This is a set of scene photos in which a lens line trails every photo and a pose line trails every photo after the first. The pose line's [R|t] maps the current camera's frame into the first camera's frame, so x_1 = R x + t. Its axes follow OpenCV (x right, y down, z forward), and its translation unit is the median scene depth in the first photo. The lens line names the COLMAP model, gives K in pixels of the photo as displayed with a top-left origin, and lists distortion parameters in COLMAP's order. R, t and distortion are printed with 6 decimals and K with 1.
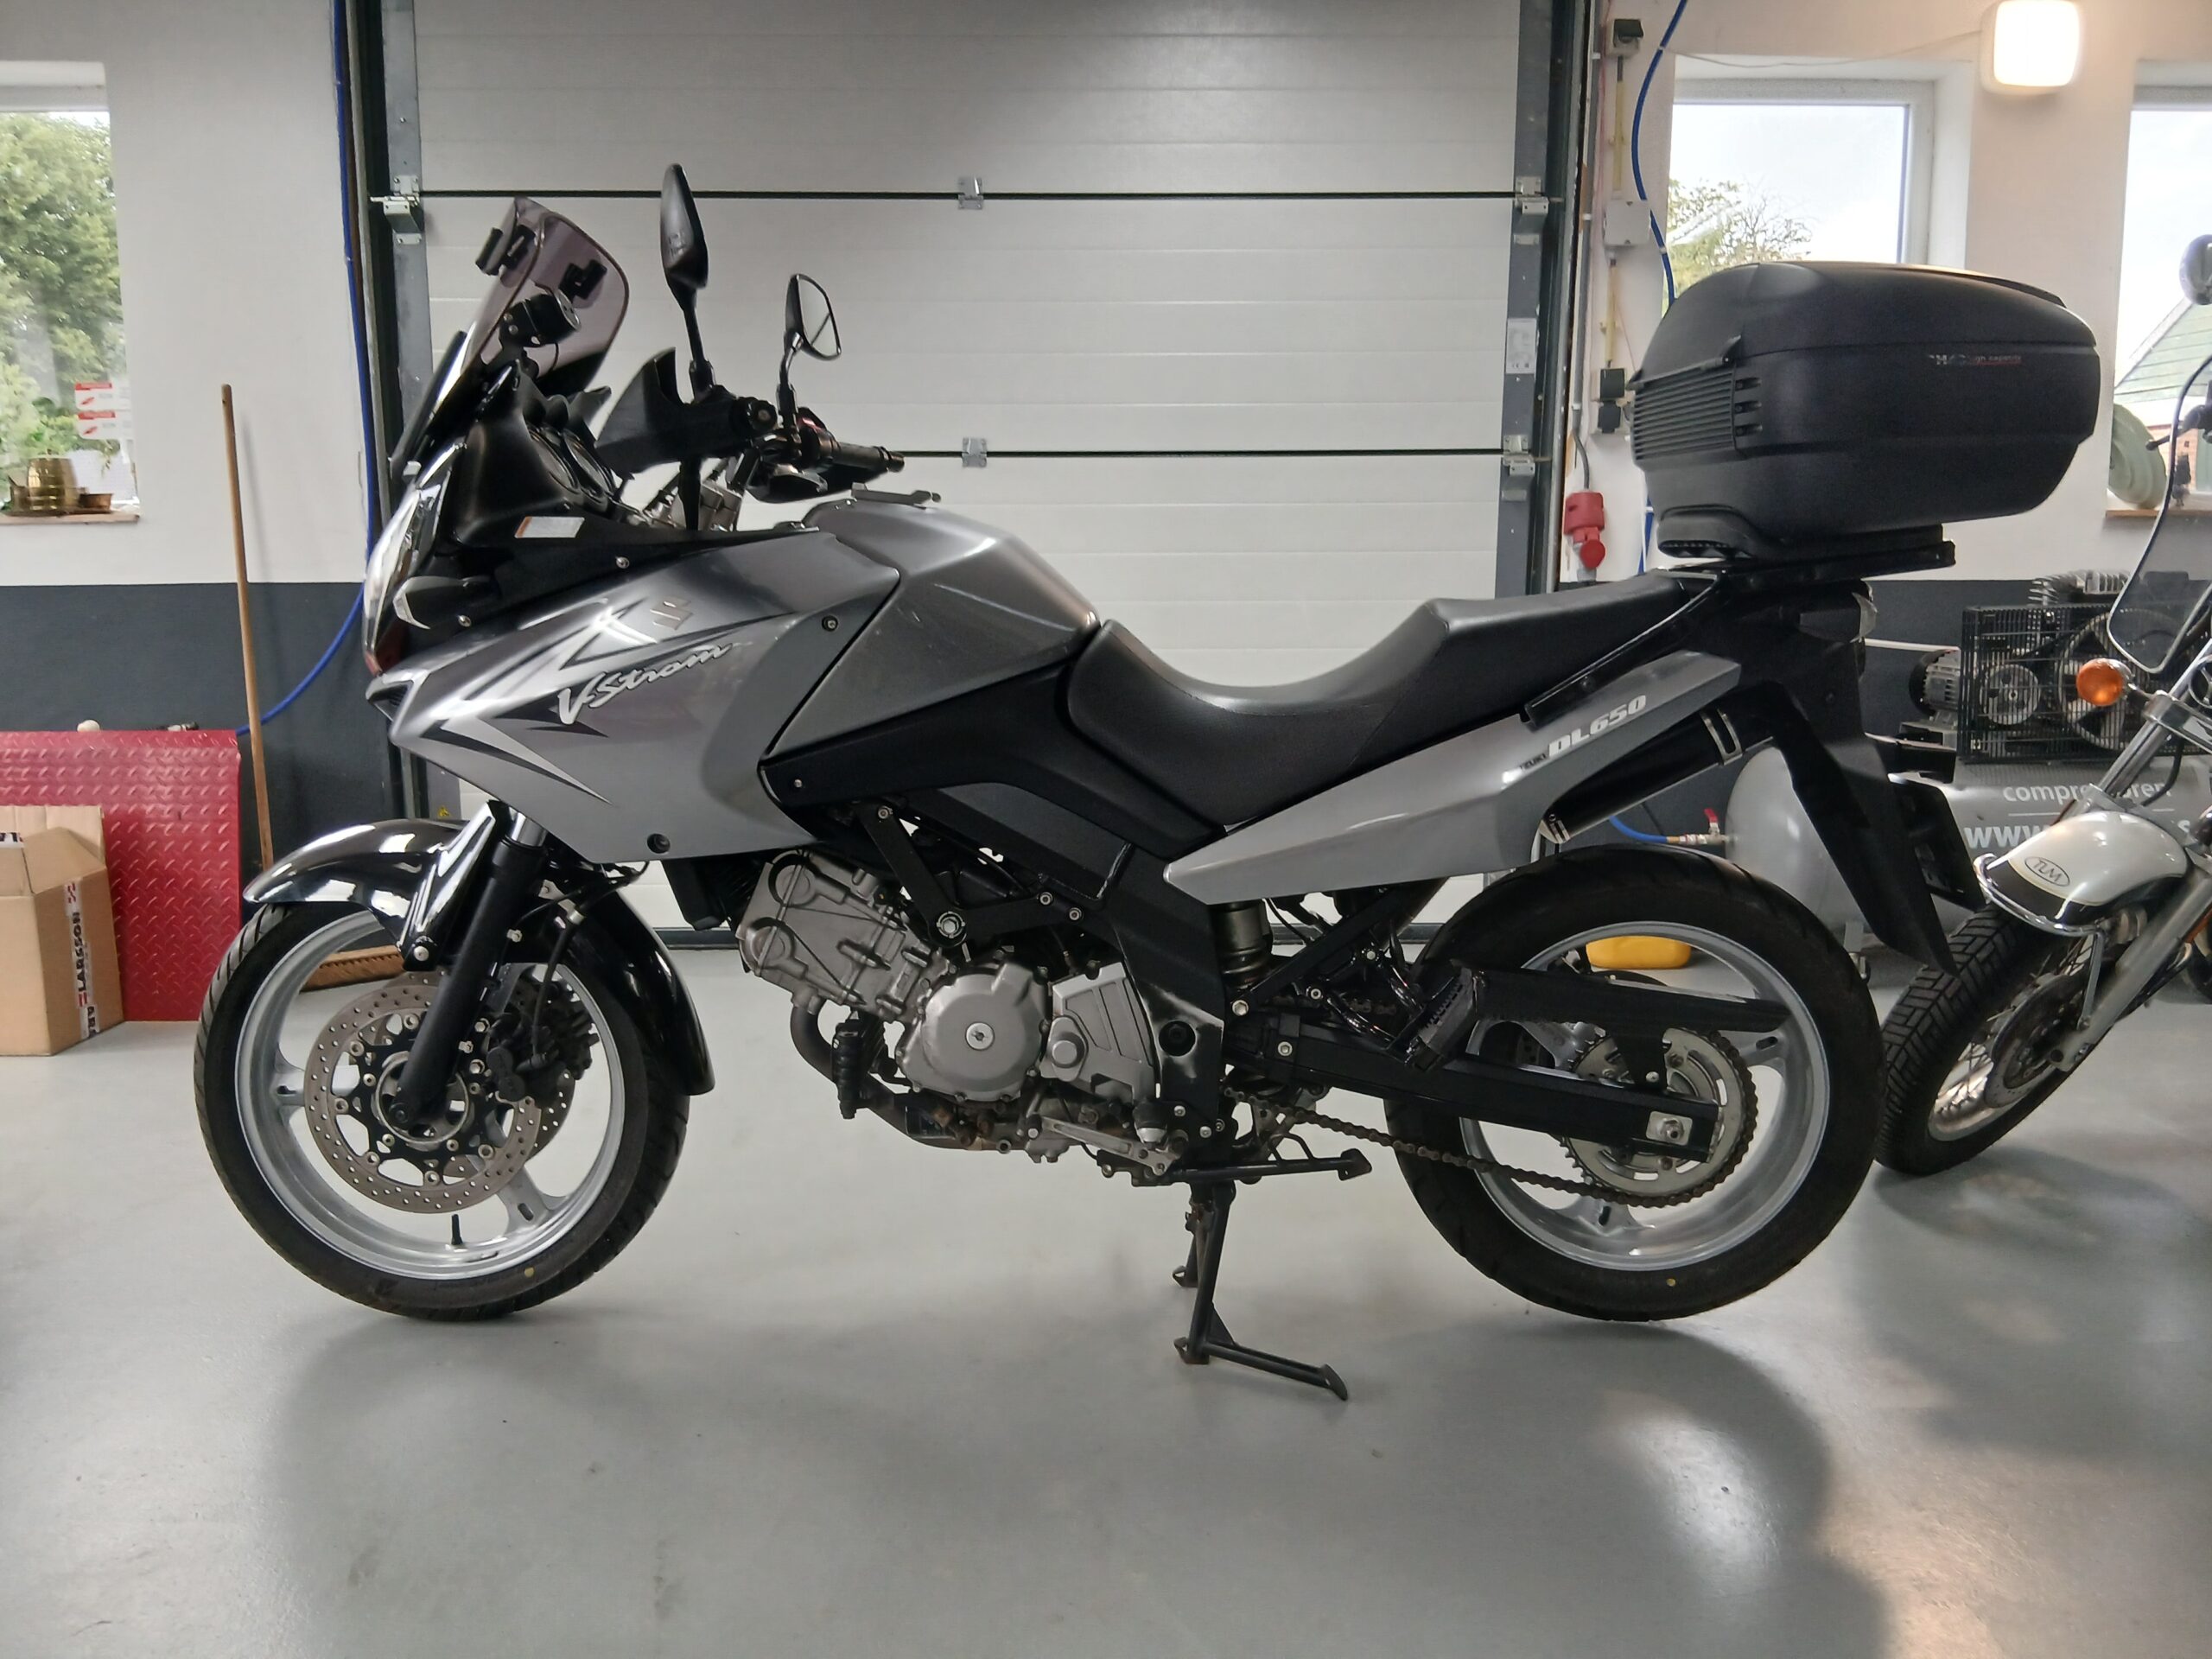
lens RADIAL K [[1703.0, 0, 1098.4], [0, 1703.0, 835.3], [0, 0, 1]] dist [0.115793, -0.203949]
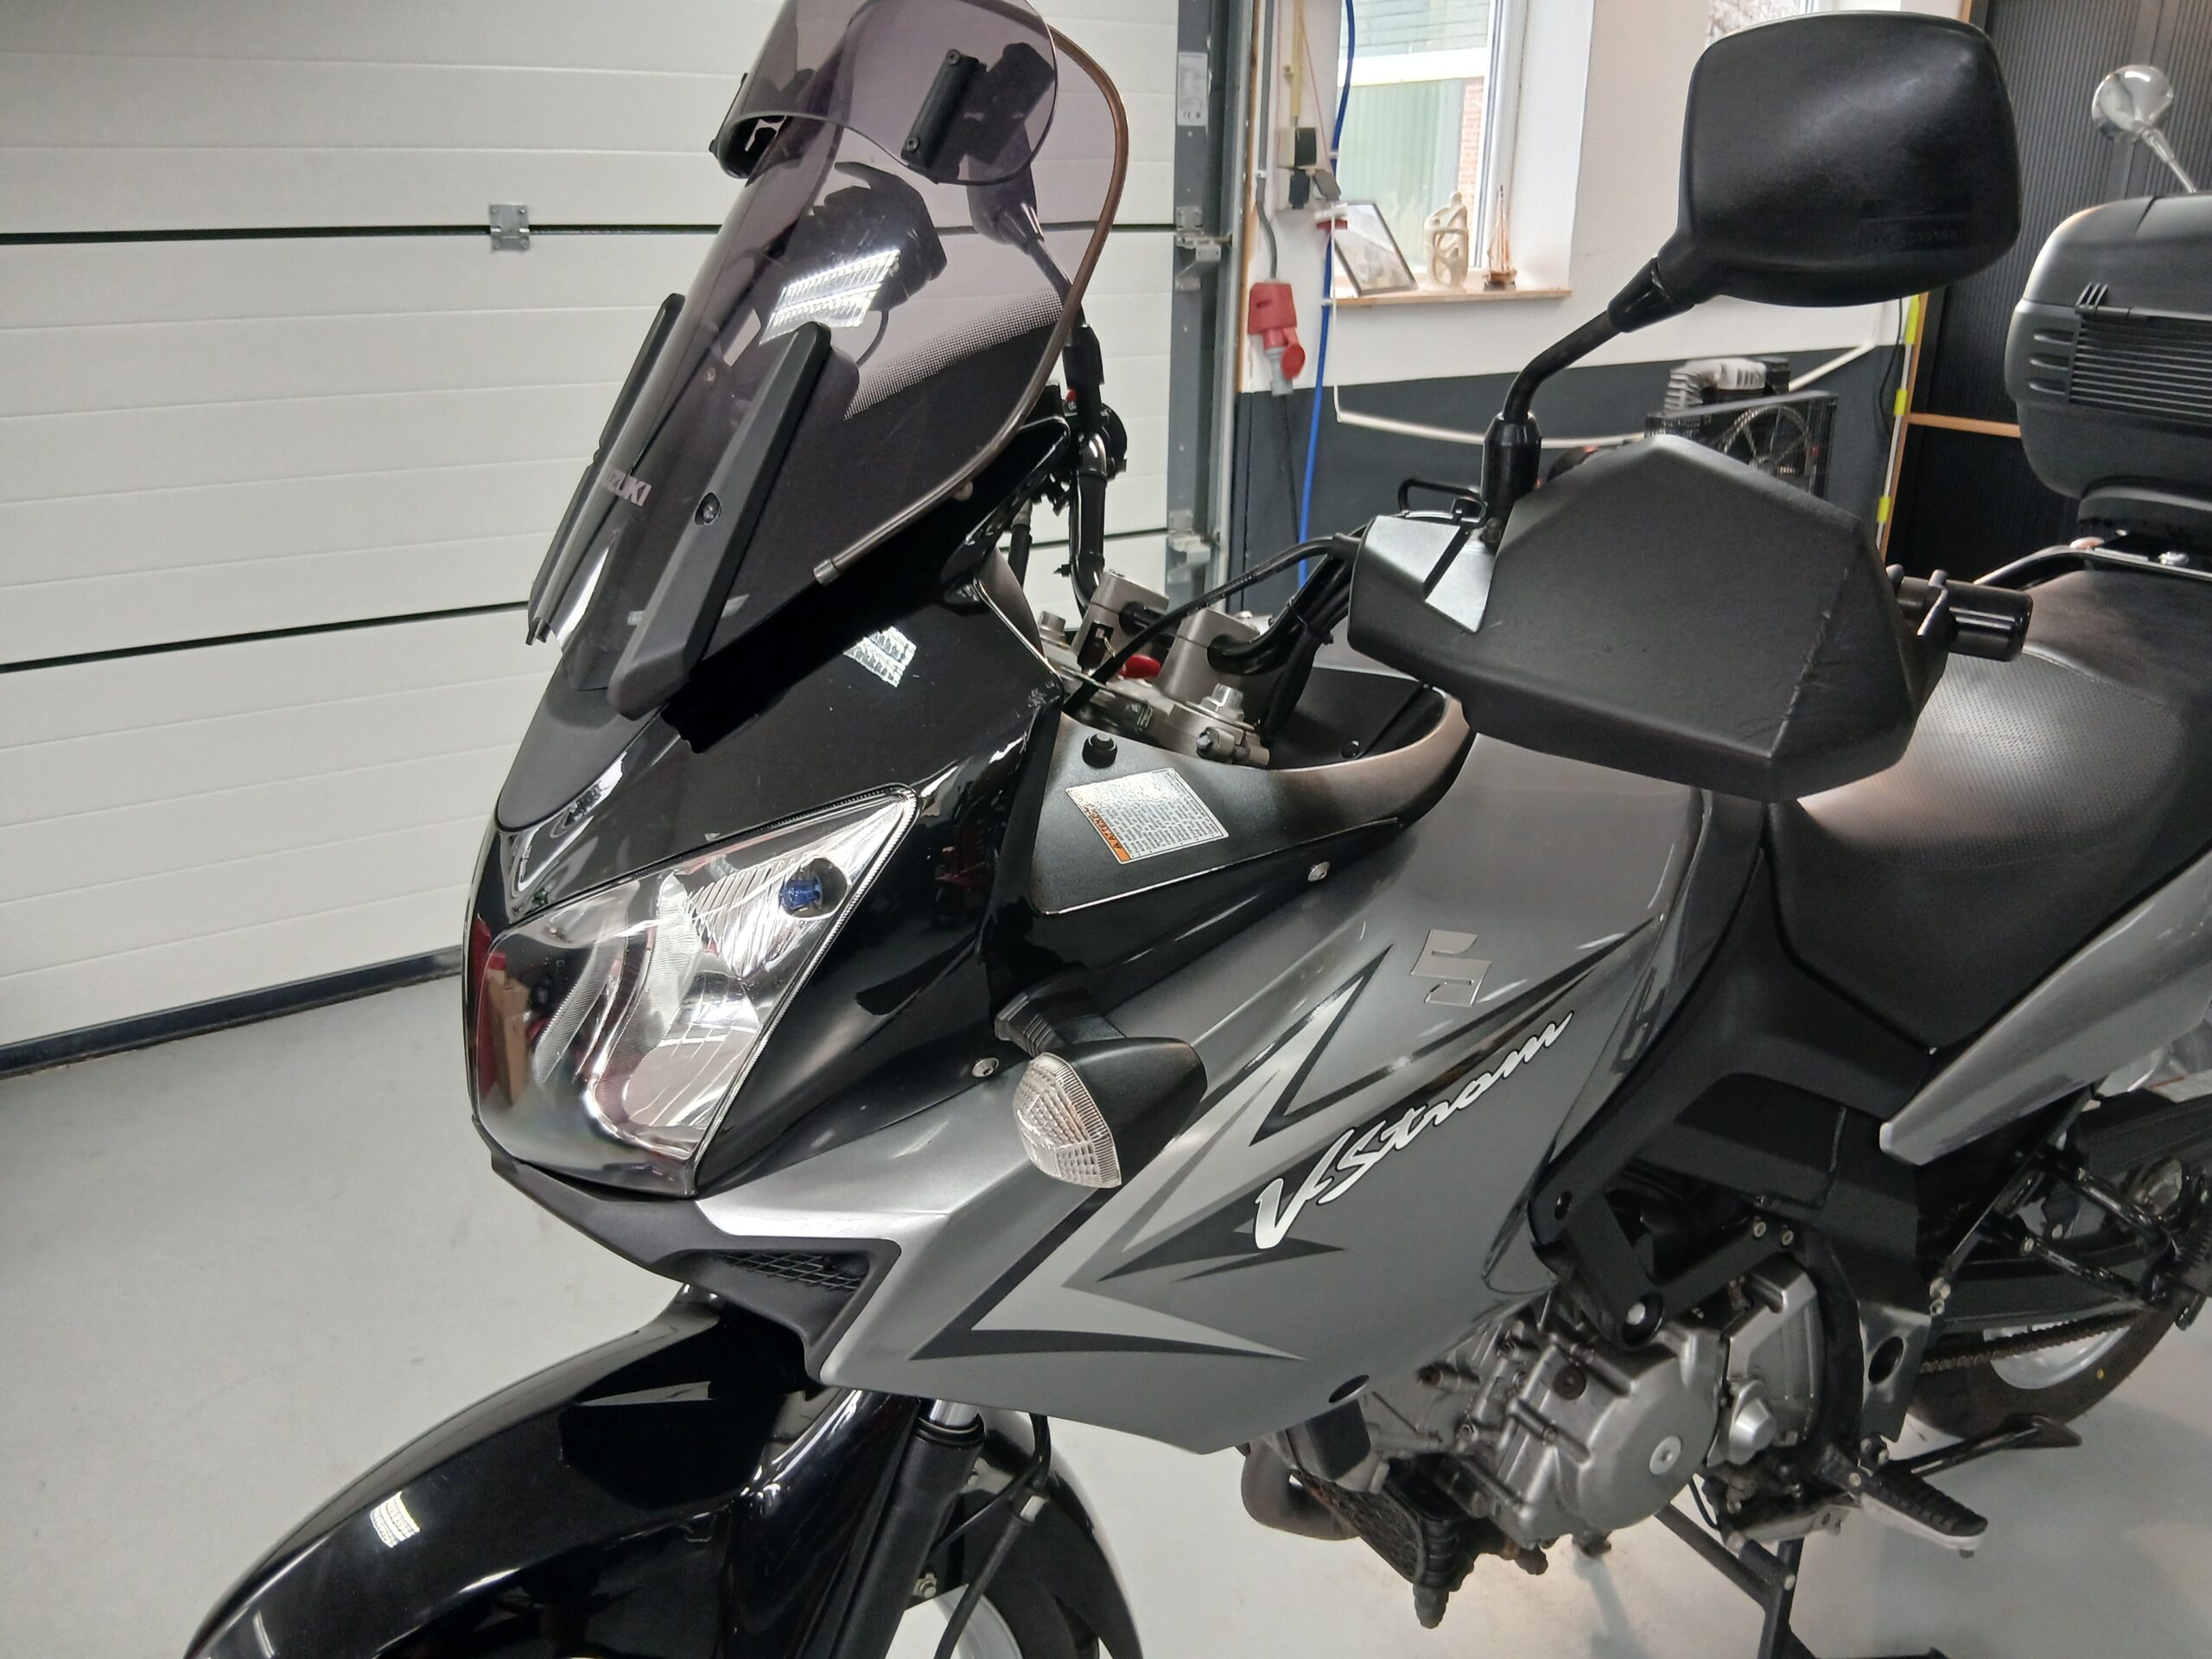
lens RADIAL K [[1703.0, 0, 1098.4], [0, 1703.0, 835.3], [0, 0, 1]] dist [0.115793, -0.203949]
pose [[0.837371, -0.184265, 0.514641, -0.266157], [0.077448, 0.971968, 0.221993, -0.130739], [-0.541120, -0.146033, 0.828169, 0.316151]]
